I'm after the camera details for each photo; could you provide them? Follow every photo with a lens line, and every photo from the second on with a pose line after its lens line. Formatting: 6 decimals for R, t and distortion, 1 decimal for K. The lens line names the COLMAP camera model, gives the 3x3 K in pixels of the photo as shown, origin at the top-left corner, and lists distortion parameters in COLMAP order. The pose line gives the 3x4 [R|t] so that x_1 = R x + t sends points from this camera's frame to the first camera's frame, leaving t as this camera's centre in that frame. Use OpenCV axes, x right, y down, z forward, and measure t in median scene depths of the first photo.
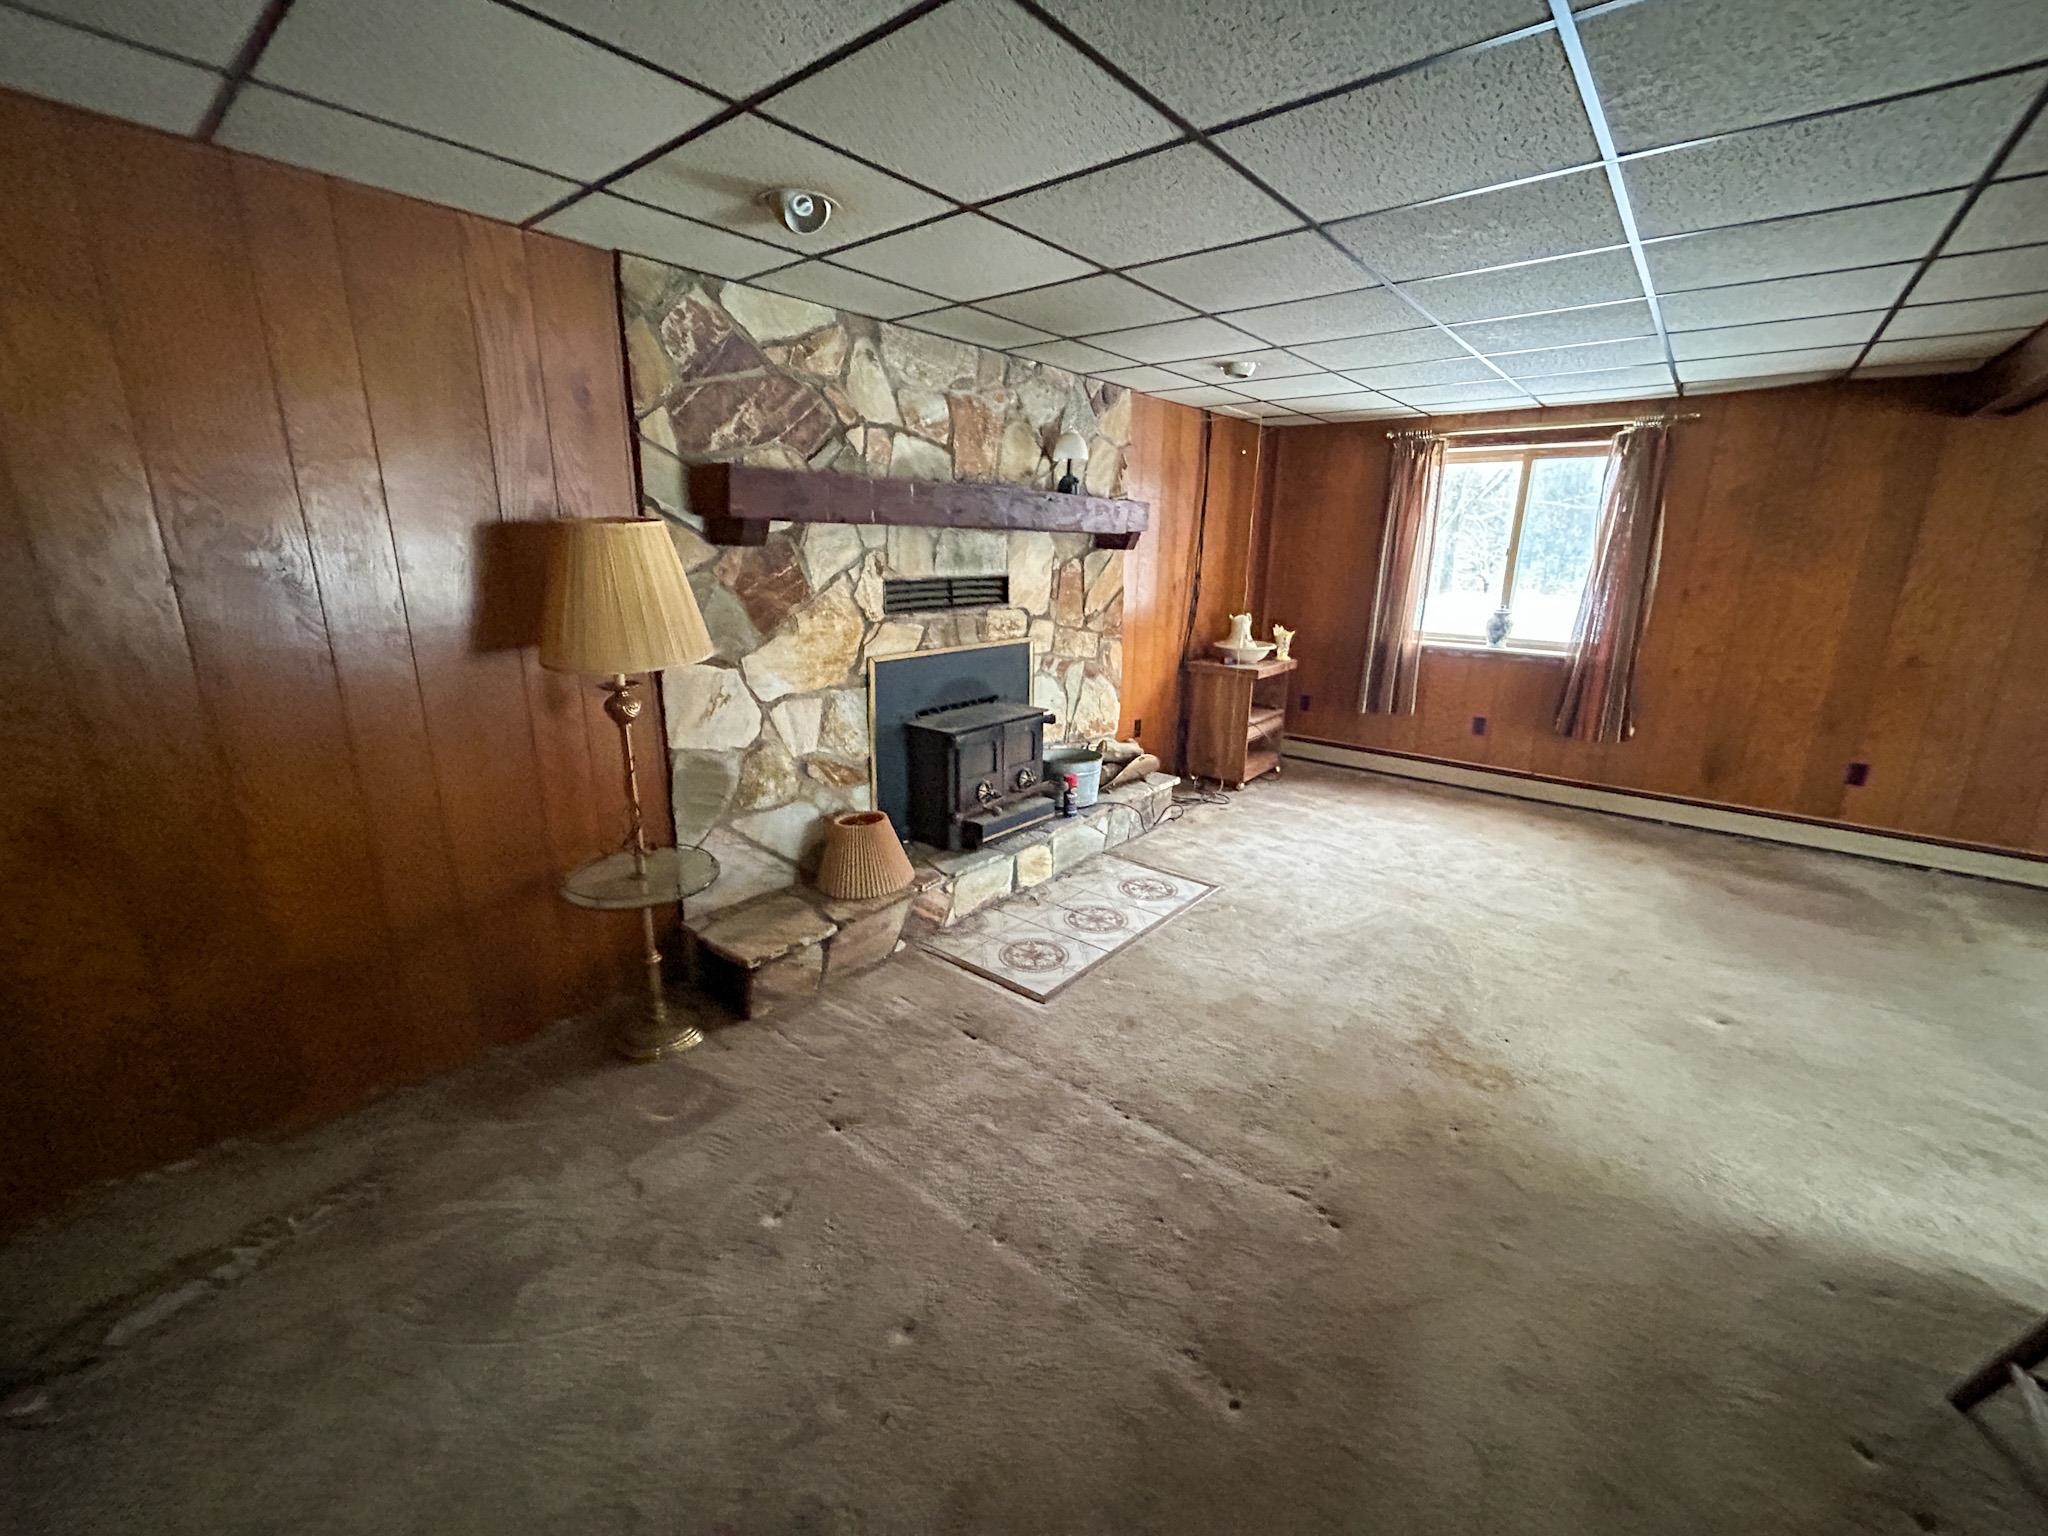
lens RADIAL K [[828.1, 0, 1023.3], [0, 828.1, 765.9], [0, 0, 1]] dist [-0.005272, 0.002048]
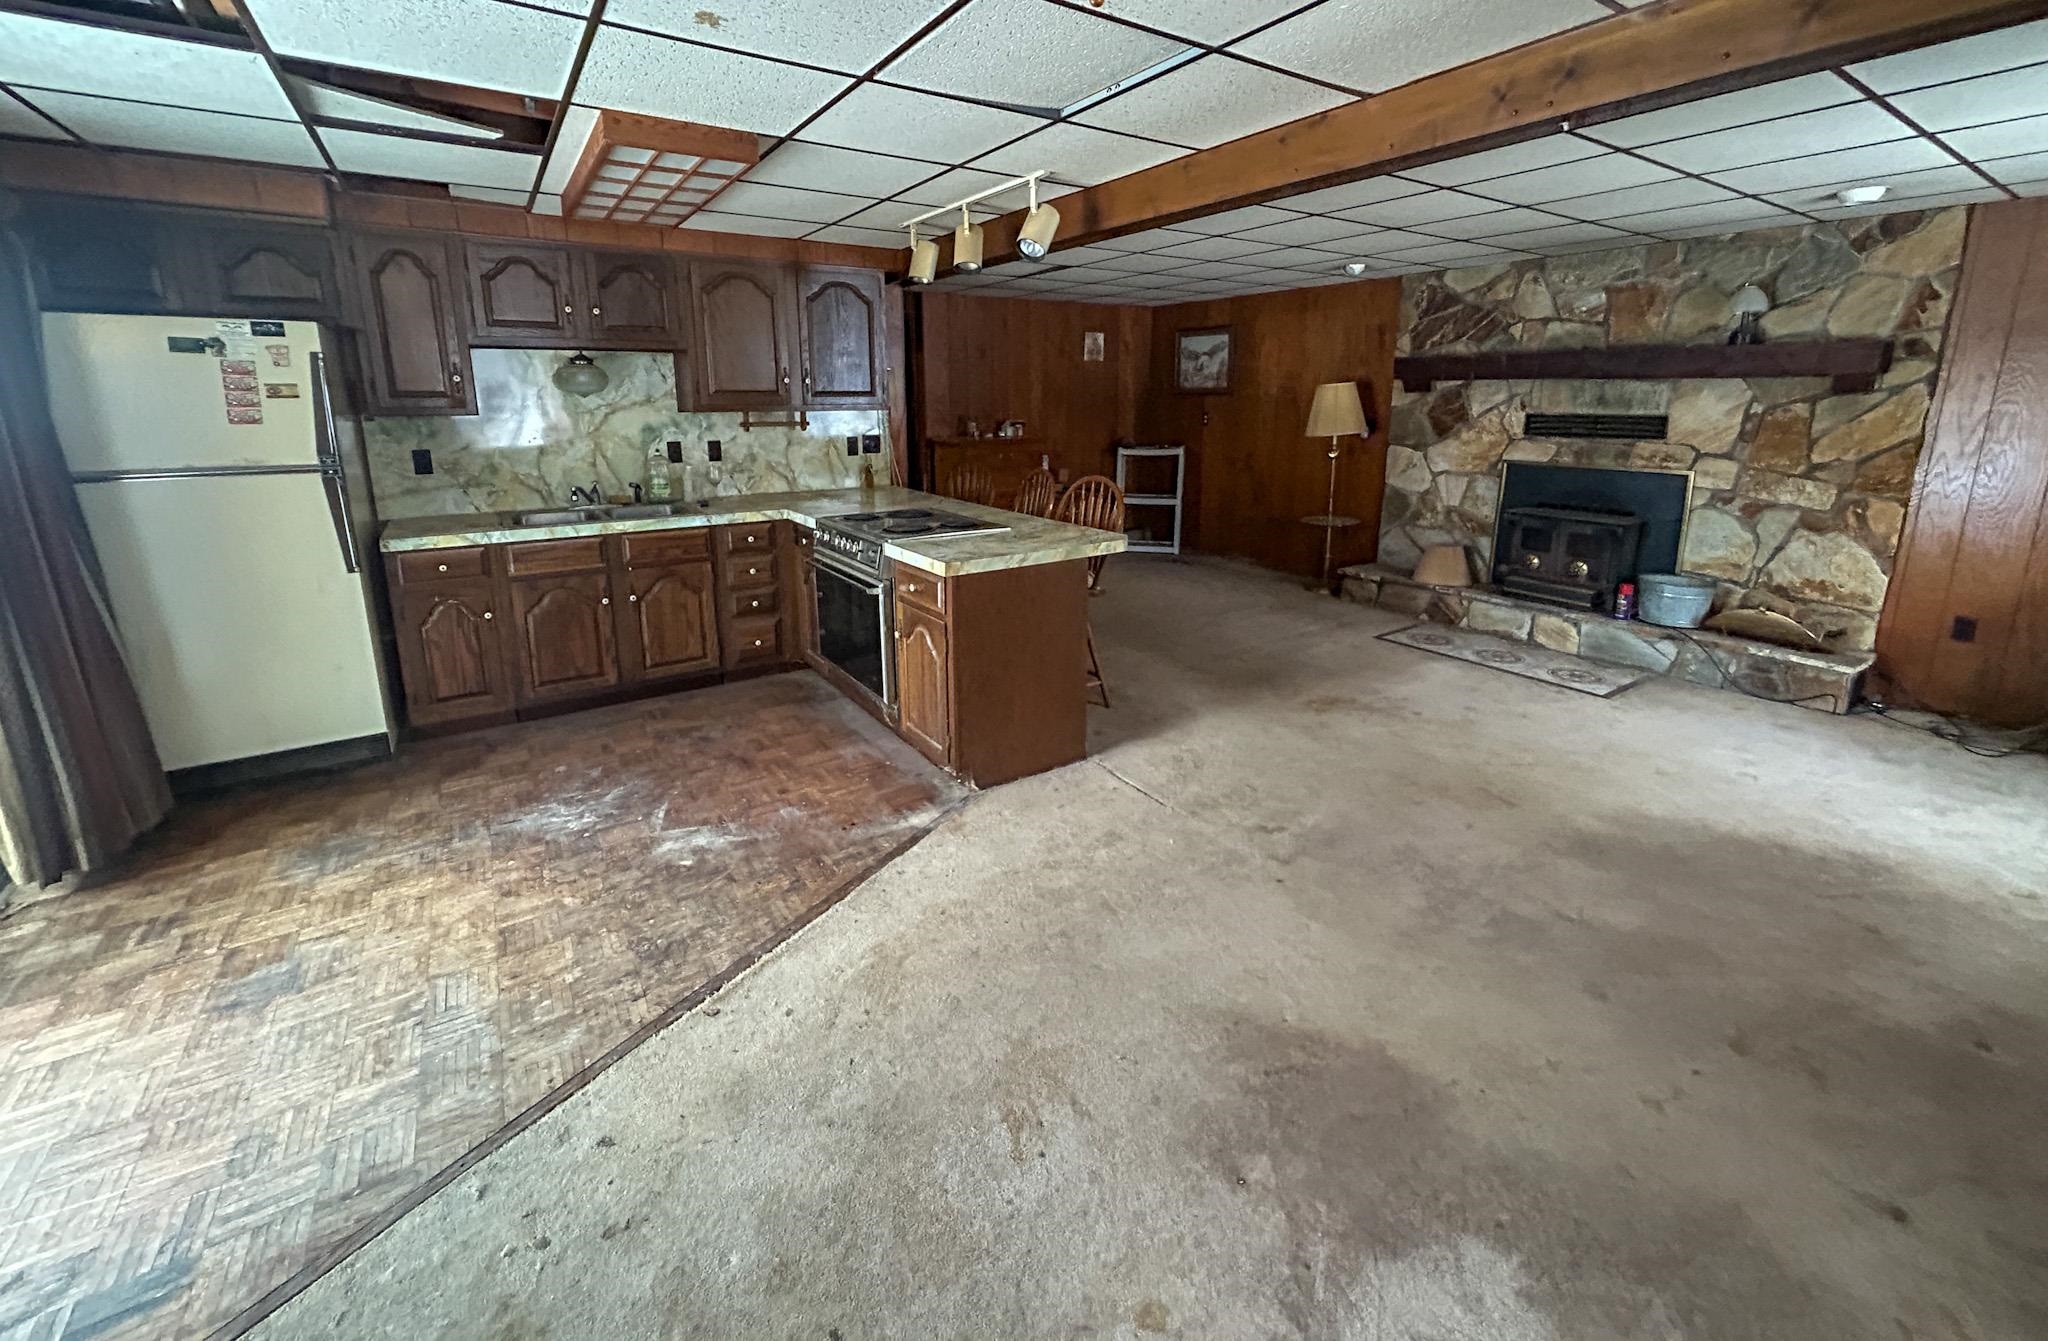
lens RADIAL K [[821.8, 0, 1017.6], [0, 821.8, 571.2], [0, 0, 1]] dist [0.000240, 0.000740]
pose [[-0.296595, 0.190287, -0.935854, 1.689144], [-0.251910, 0.929653, 0.268863, -0.122342], [0.921180, 0.315494, -0.227795, 0.560298]]
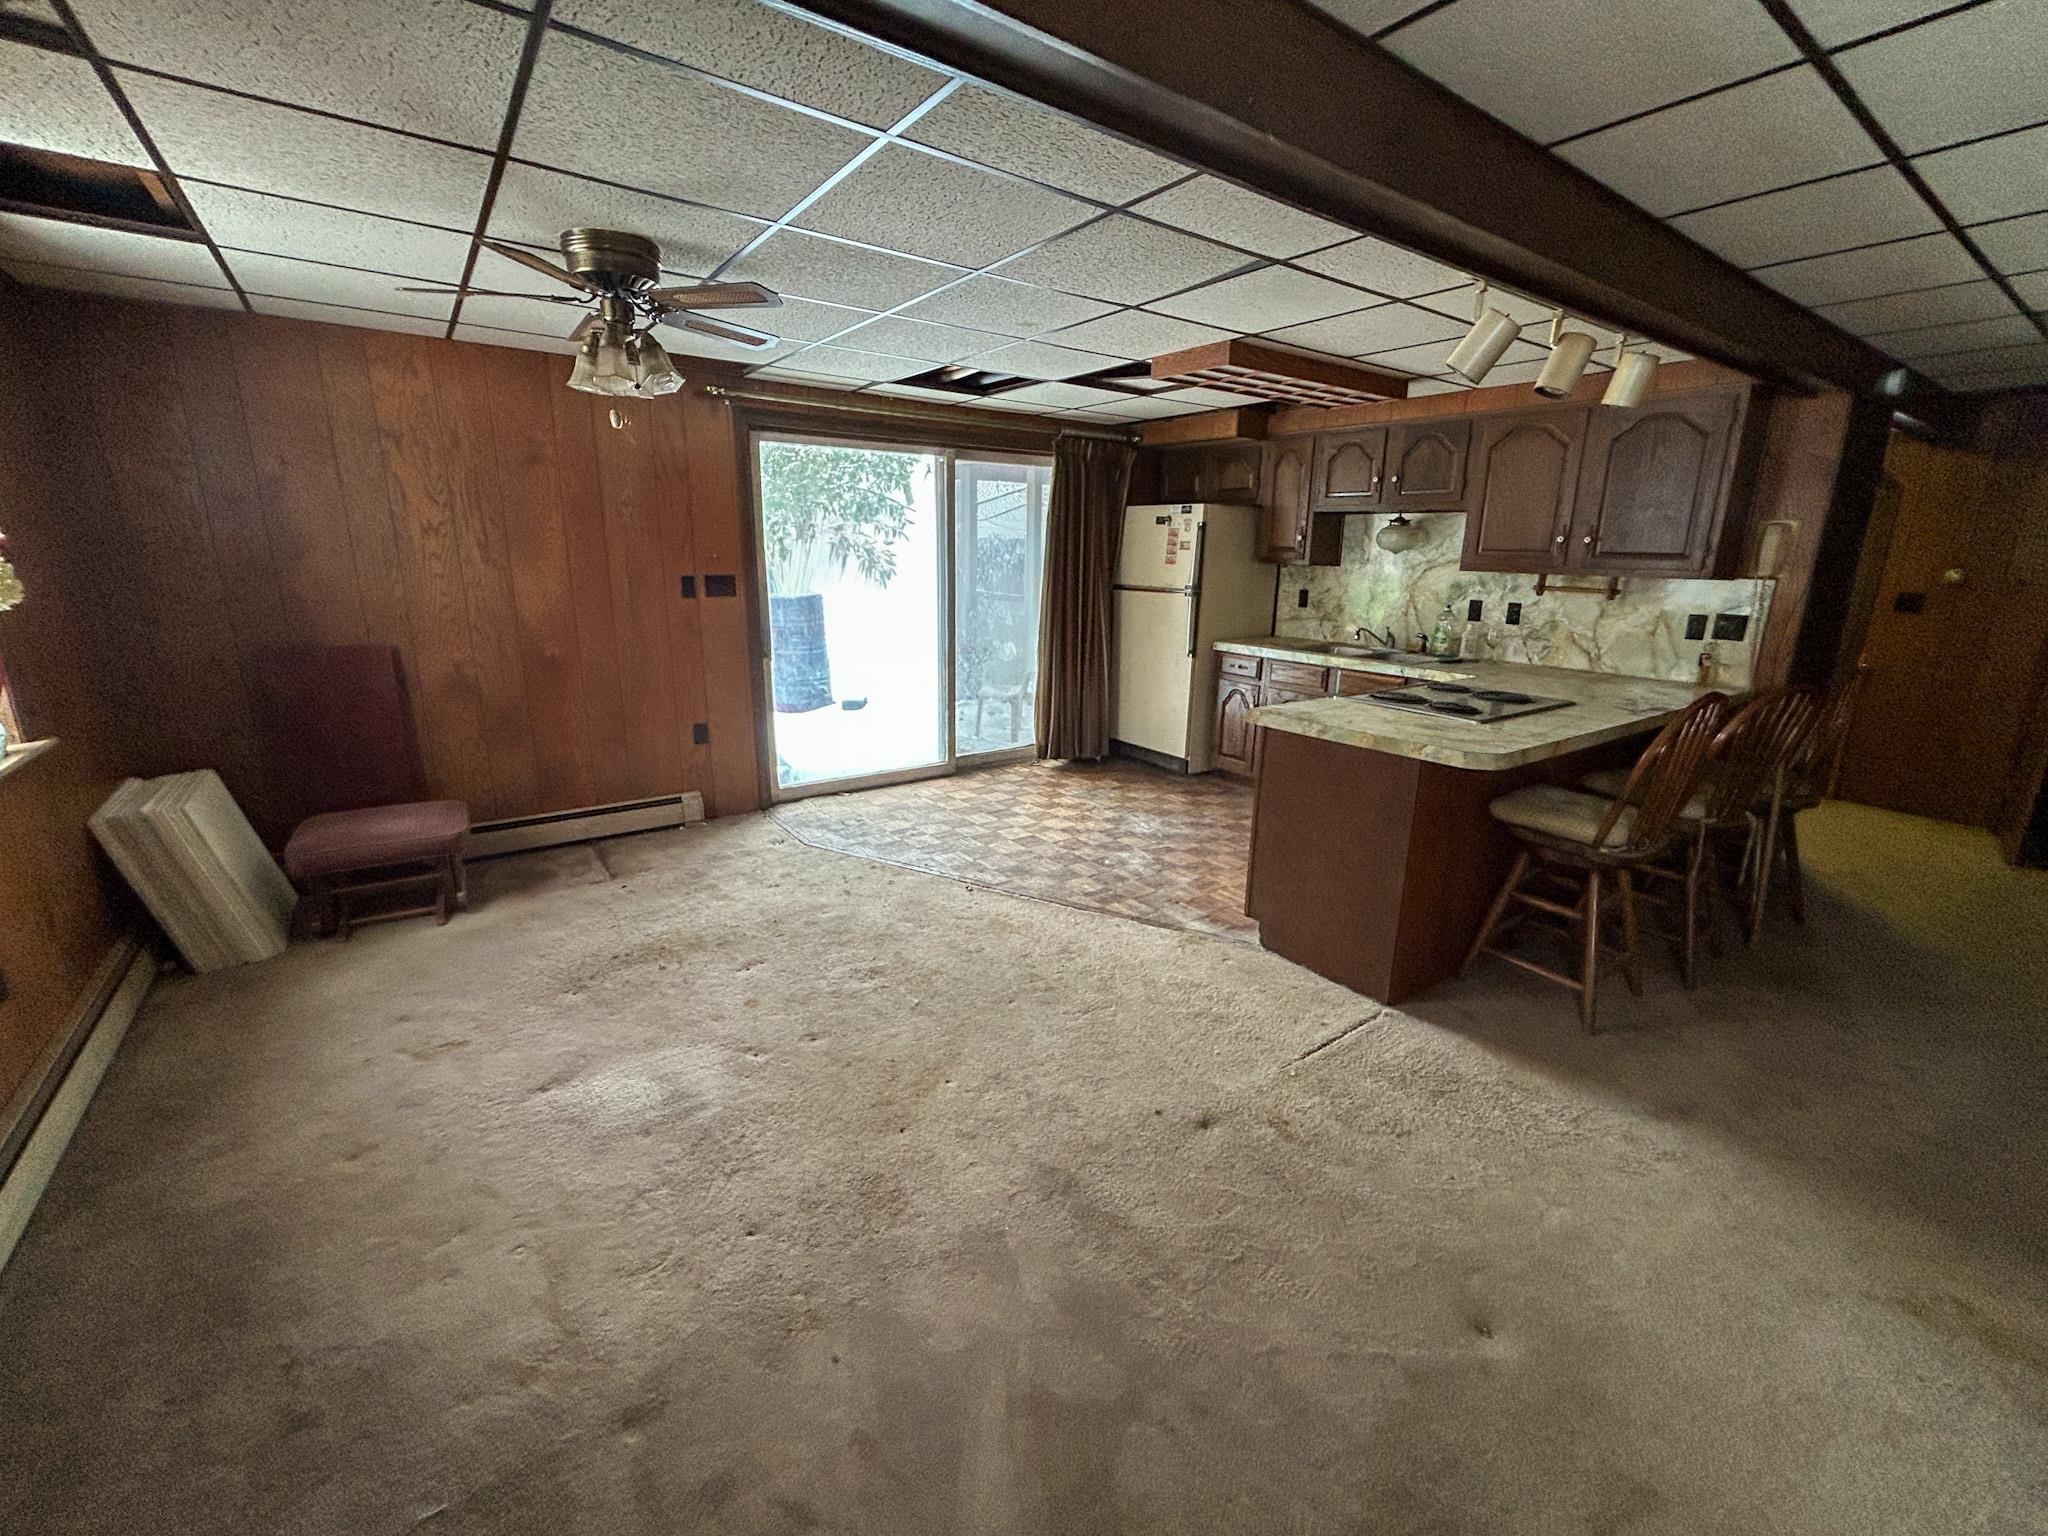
lens RADIAL K [[828.1, 0, 1023.3], [0, 828.1, 765.9], [0, 0, 1]] dist [-0.005272, 0.002048]
pose [[-0.970096, -0.089486, 0.225624, 0.913440], [0.035995, 0.866241, 0.498329, -0.300543], [-0.240038, 0.491548, -0.837116, 1.173567]]
